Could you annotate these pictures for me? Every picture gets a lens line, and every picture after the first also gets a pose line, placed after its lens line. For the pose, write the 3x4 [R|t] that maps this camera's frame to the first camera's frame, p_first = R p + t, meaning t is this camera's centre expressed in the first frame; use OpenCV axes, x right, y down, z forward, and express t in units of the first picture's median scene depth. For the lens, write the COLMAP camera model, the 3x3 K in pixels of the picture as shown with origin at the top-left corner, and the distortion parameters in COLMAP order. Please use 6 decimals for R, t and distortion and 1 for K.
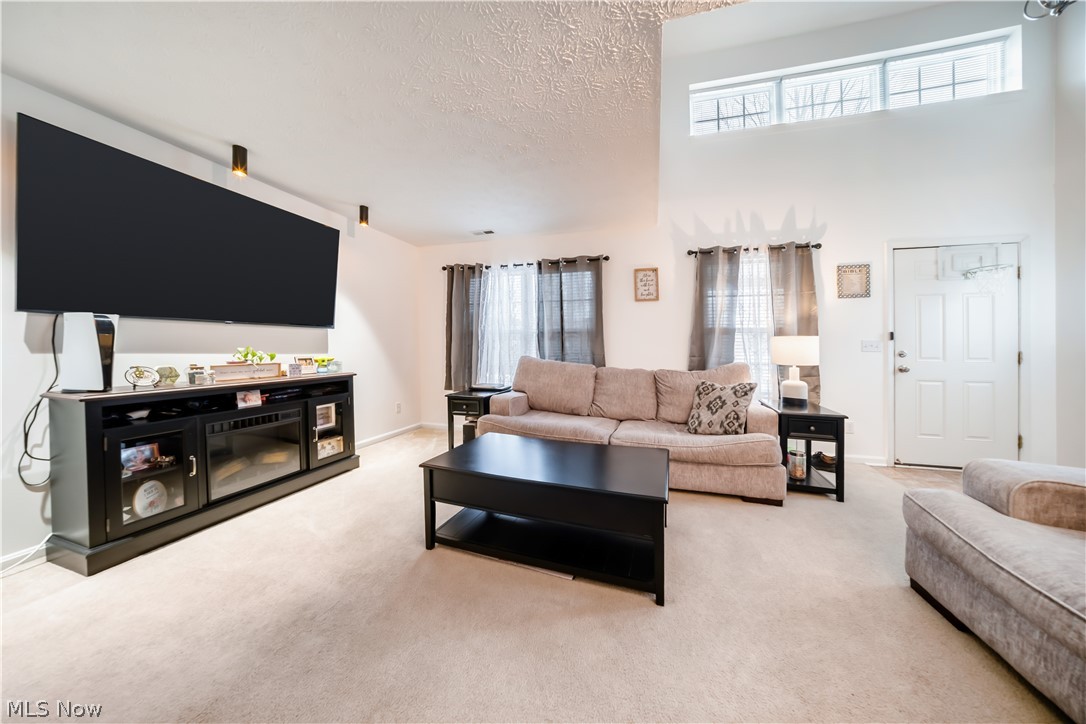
lens RADIAL K [[345.2, 0, 540.2], [0, 345.2, 340.5], [0, 0, 1]] dist [-0.043395, 0.010835]
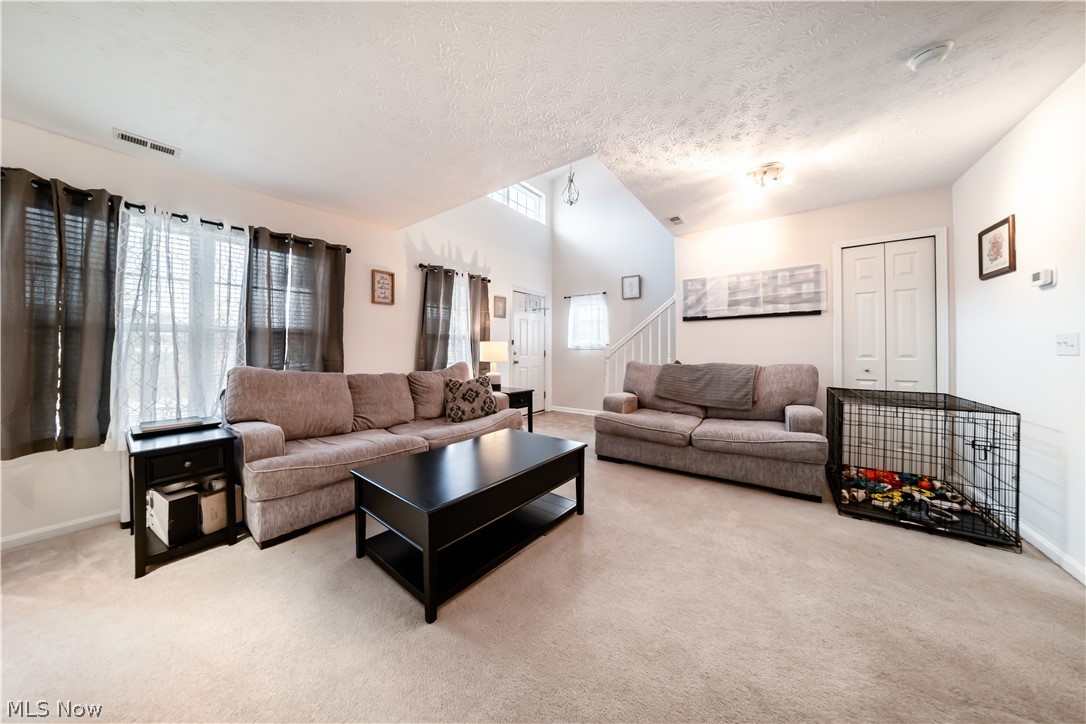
lens RADIAL K [[345.2, 0, 540.2], [0, 345.2, 340.5], [0, 0, 1]] dist [-0.043395, 0.010835]
pose [[0.324381, 0.012099, 0.945849, -0.527365], [-0.008411, 0.999916, -0.009906, -0.005630], [-0.945889, -0.004743, 0.324455, 0.285648]]
